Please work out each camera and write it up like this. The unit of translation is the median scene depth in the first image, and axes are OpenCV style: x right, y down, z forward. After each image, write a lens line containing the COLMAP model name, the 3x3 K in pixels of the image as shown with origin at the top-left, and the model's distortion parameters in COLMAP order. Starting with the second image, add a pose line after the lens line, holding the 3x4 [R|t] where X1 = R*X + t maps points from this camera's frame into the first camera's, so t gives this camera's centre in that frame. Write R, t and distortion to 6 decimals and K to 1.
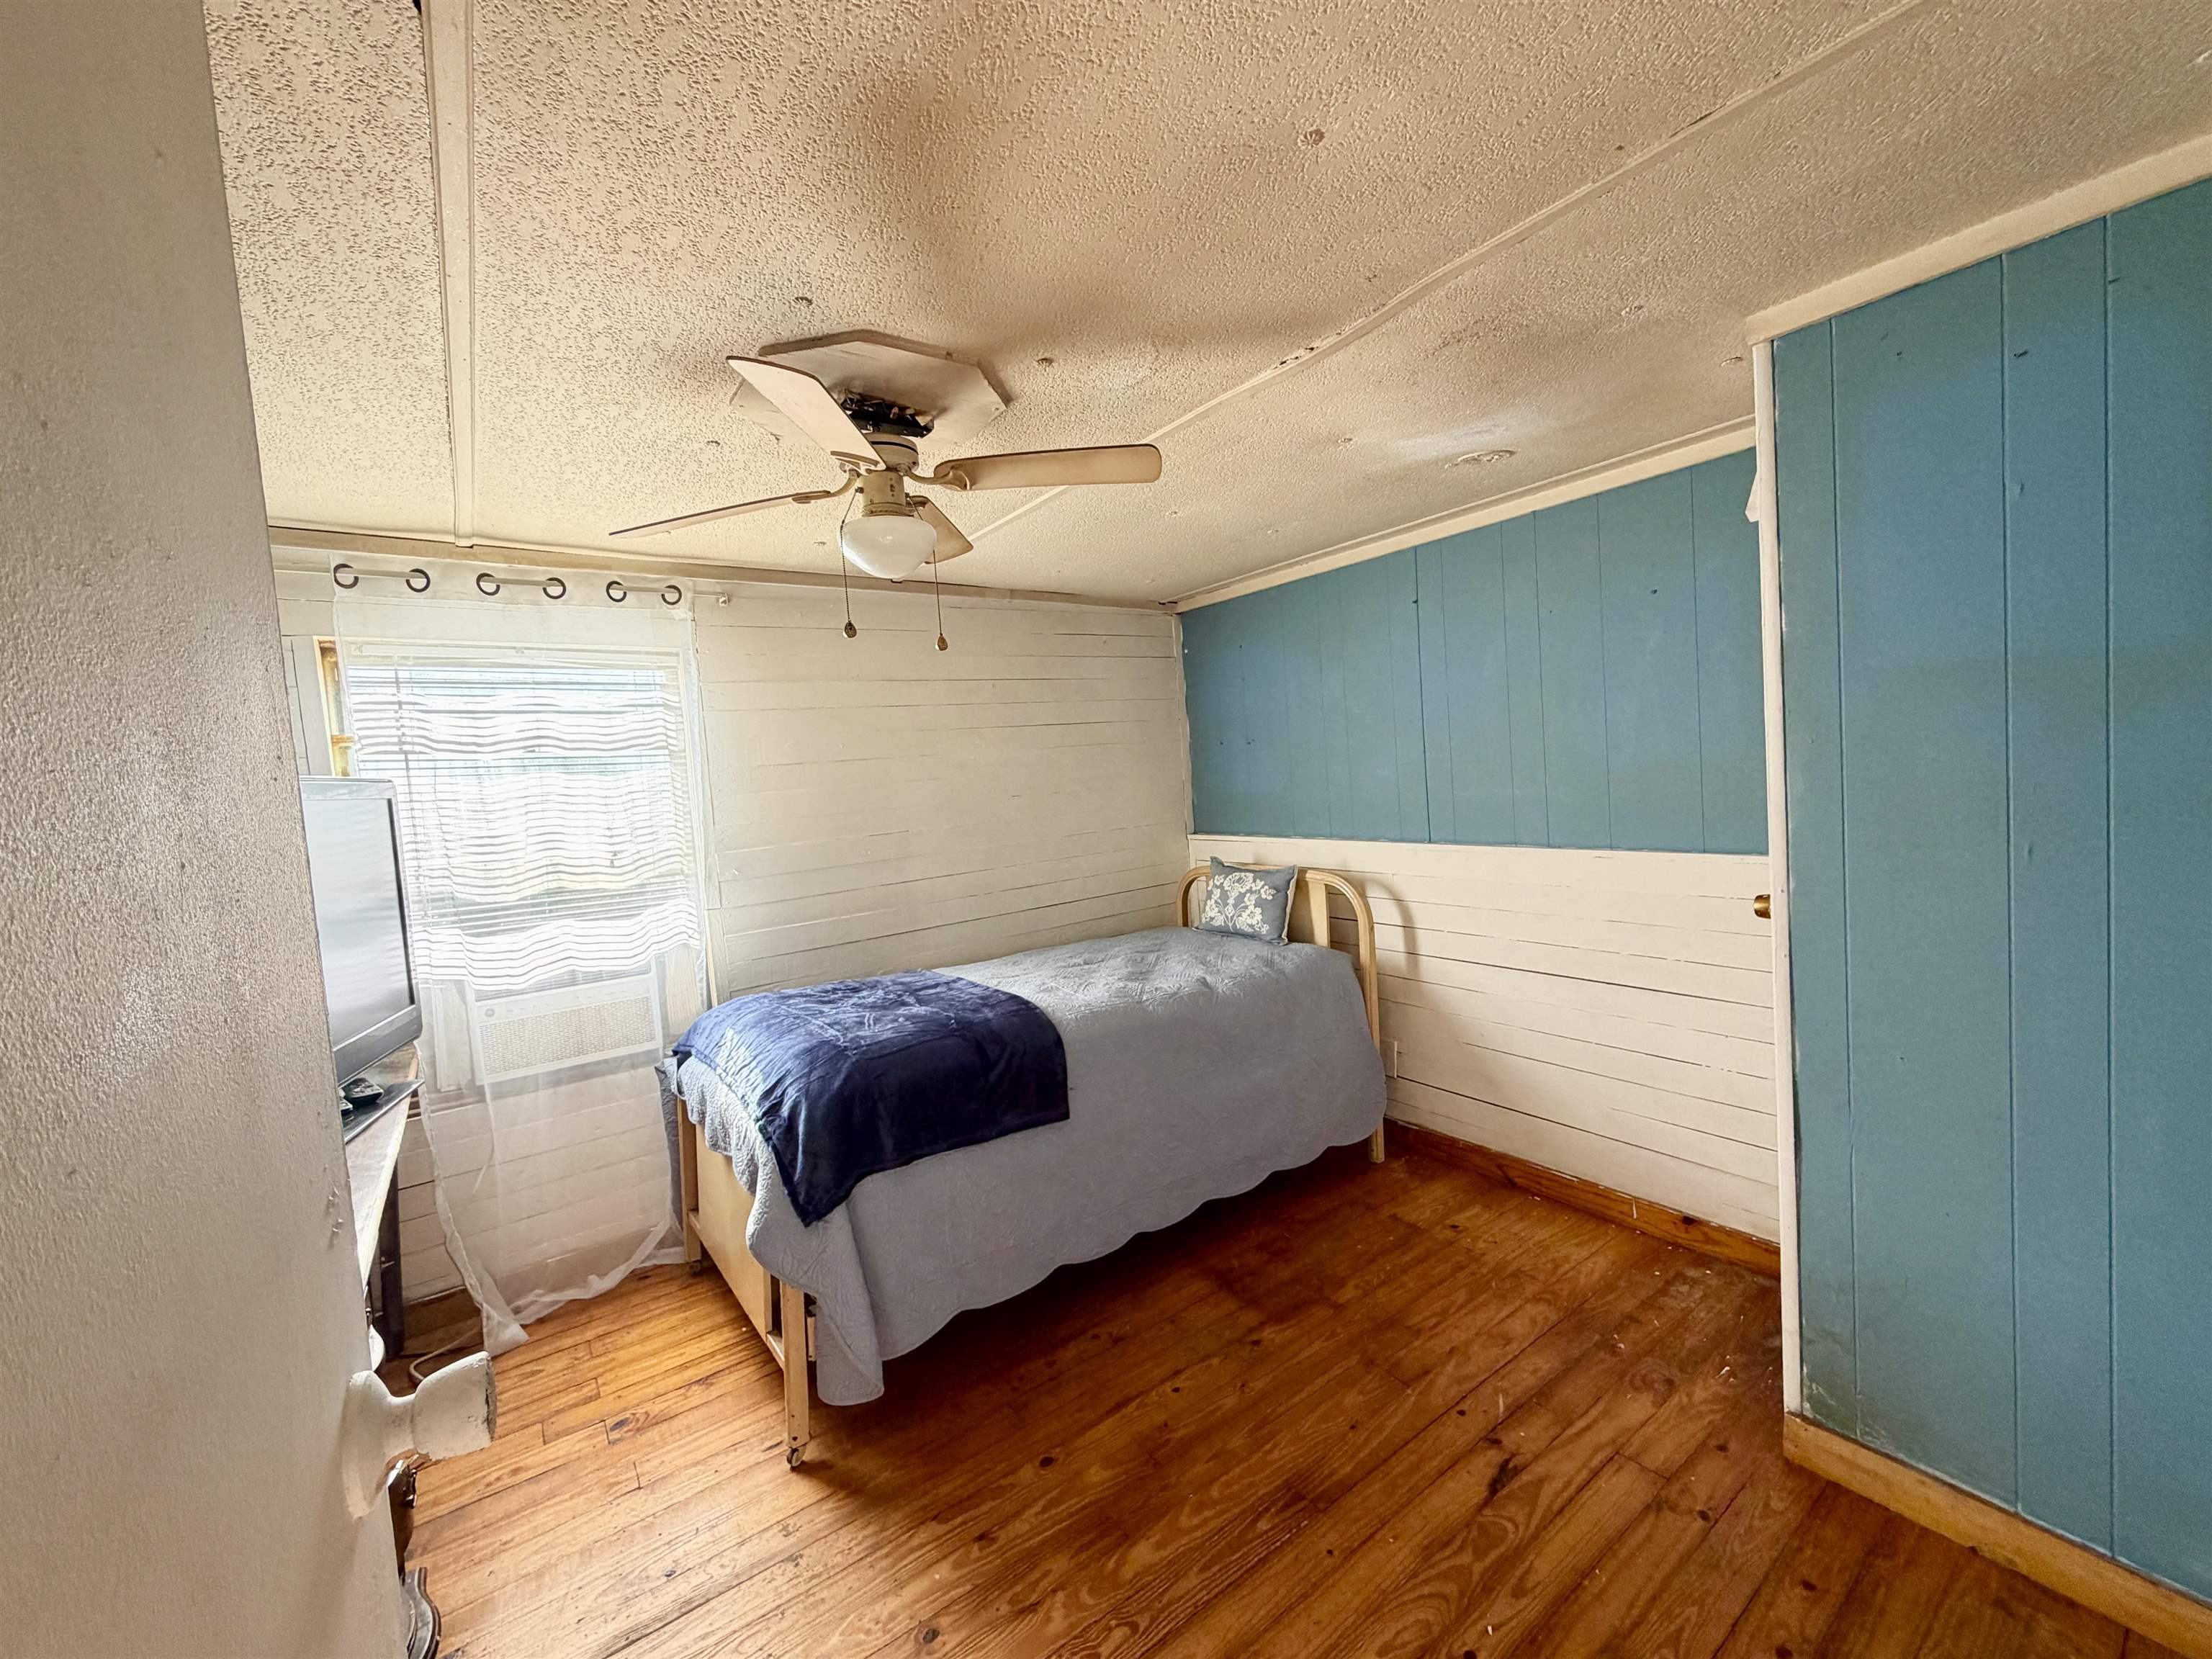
lens RADIAL K [[880.2, 0, 1099.9], [0, 880.2, 826.0], [0, 0, 1]] dist [-0.000043, 0.000101]
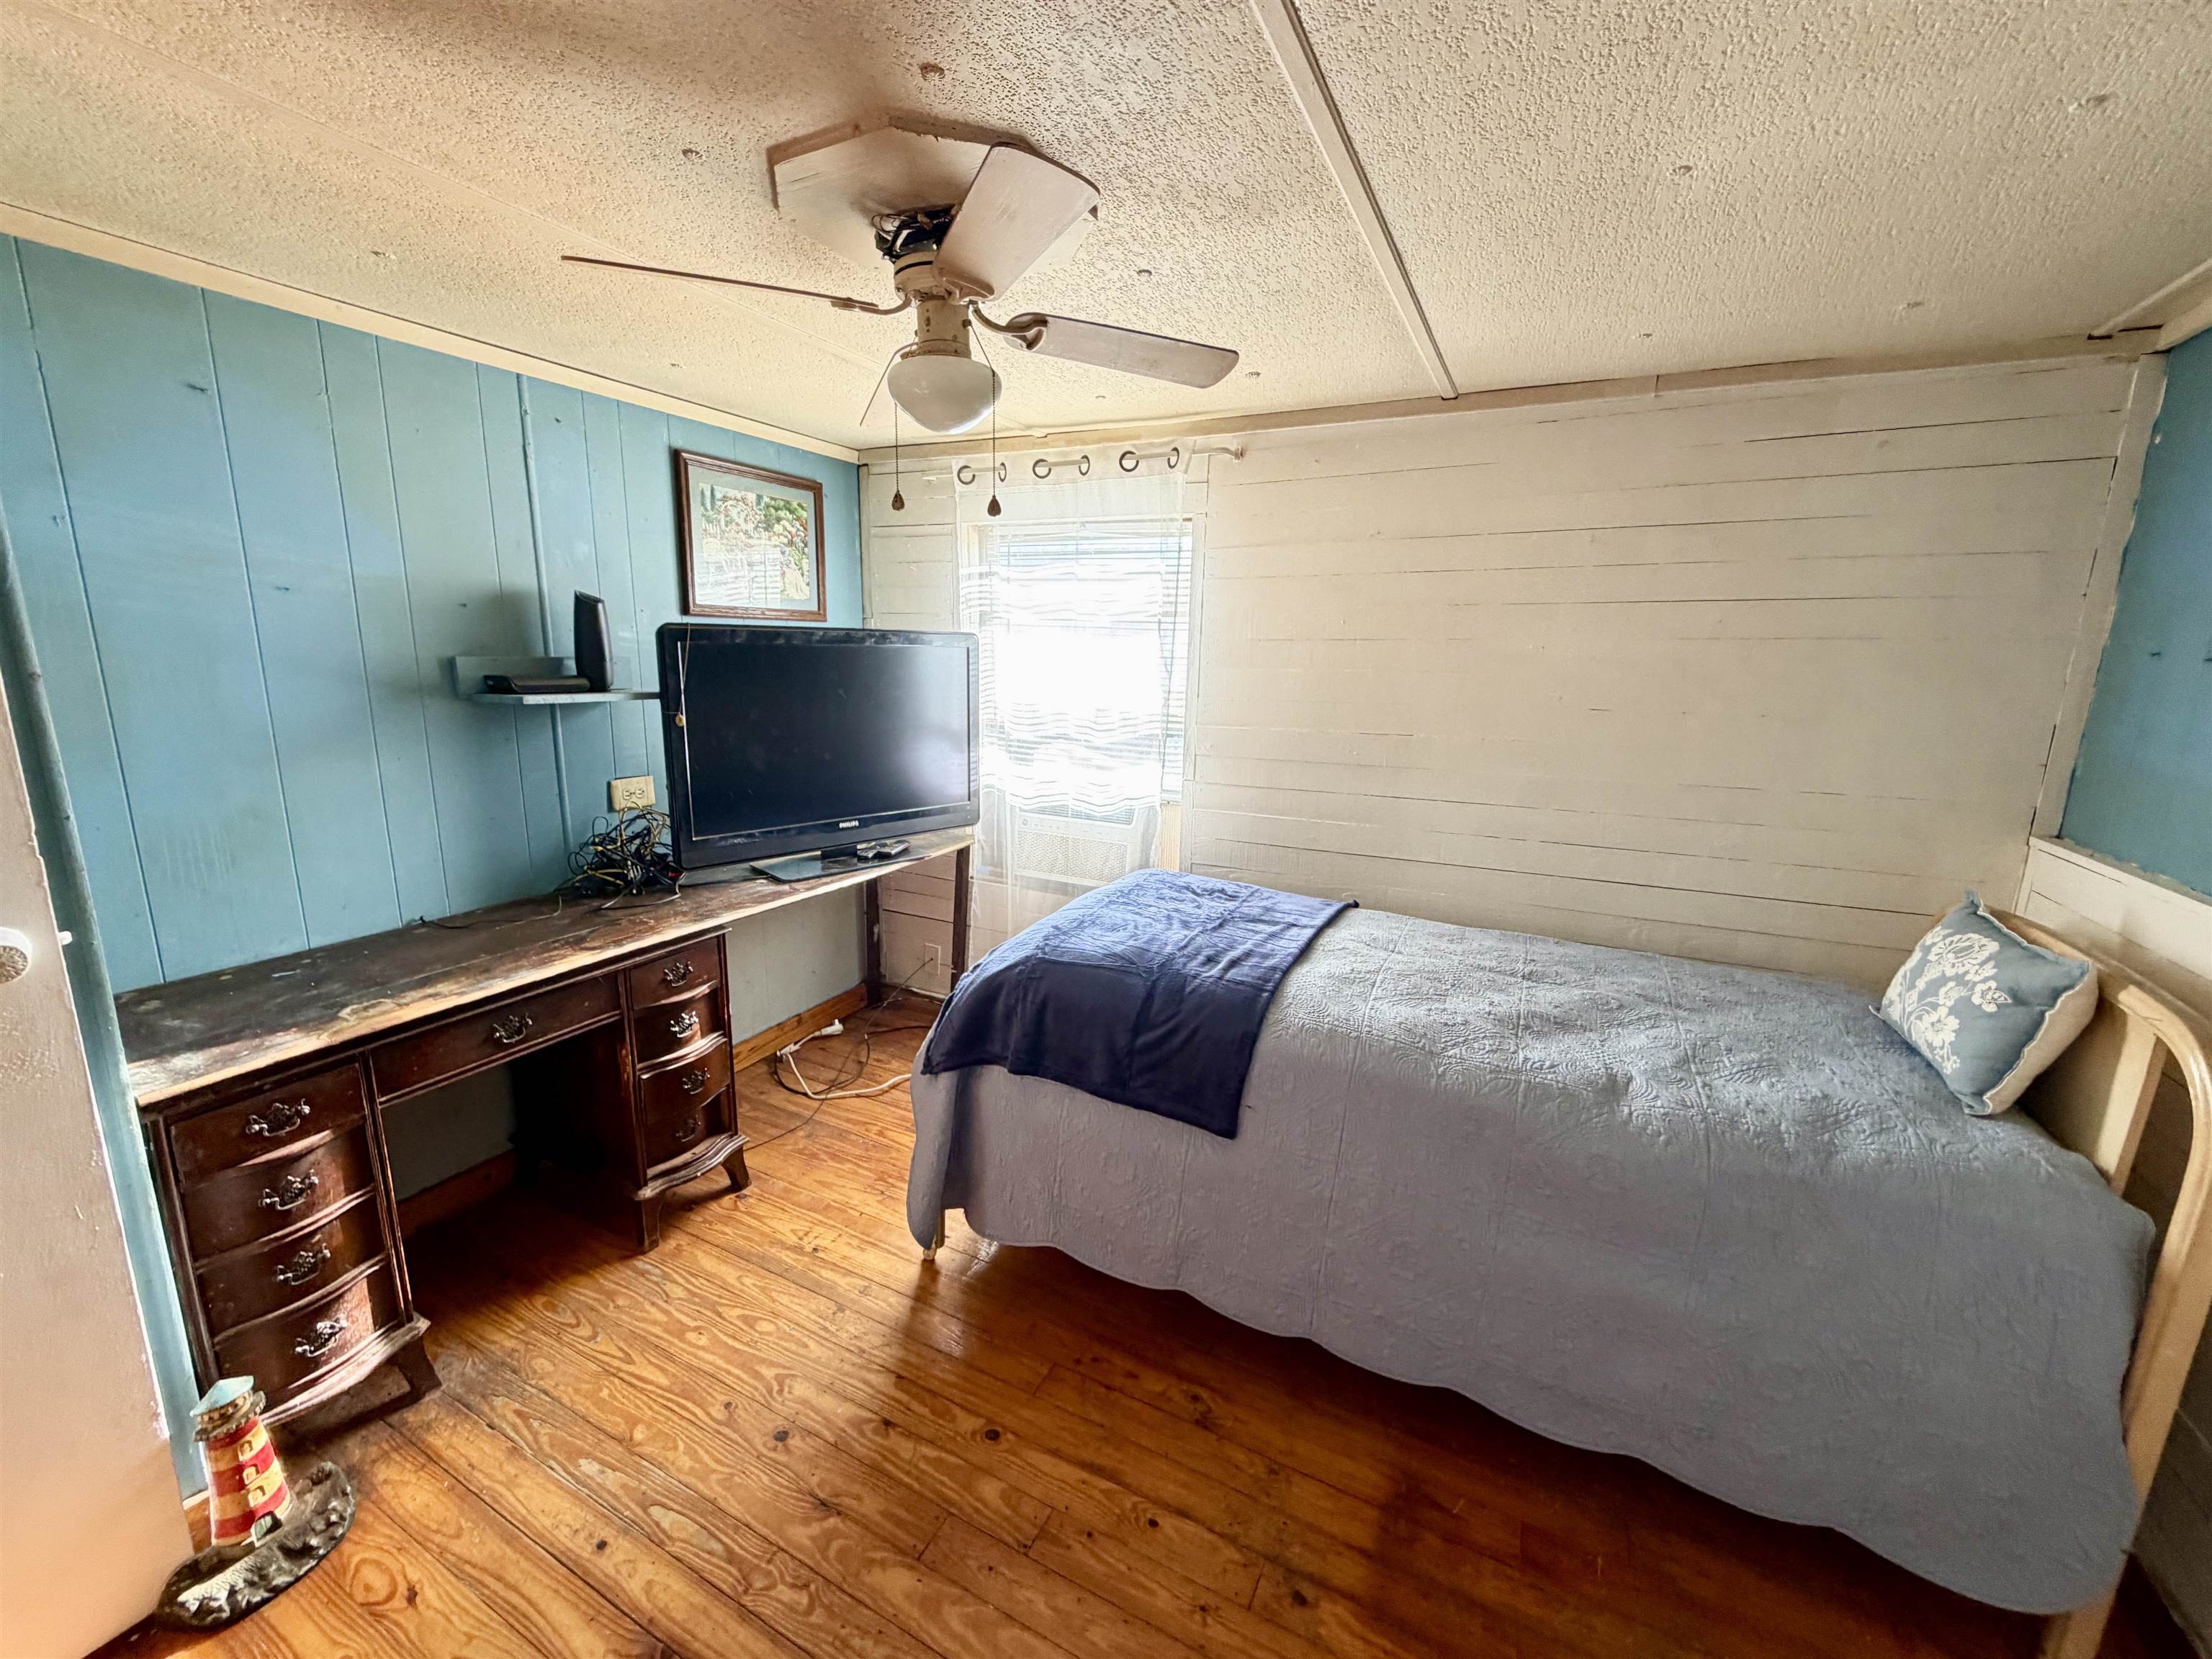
lens RADIAL K [[880.2, 0, 1099.9], [0, 880.2, 826.0], [0, 0, 1]] dist [-0.000043, 0.000101]
pose [[0.456115, 0.247881, -0.854701, 0.443378], [-0.106597, 0.968727, 0.224065, -0.079325], [0.883514, -0.011091, 0.468274, 0.485482]]
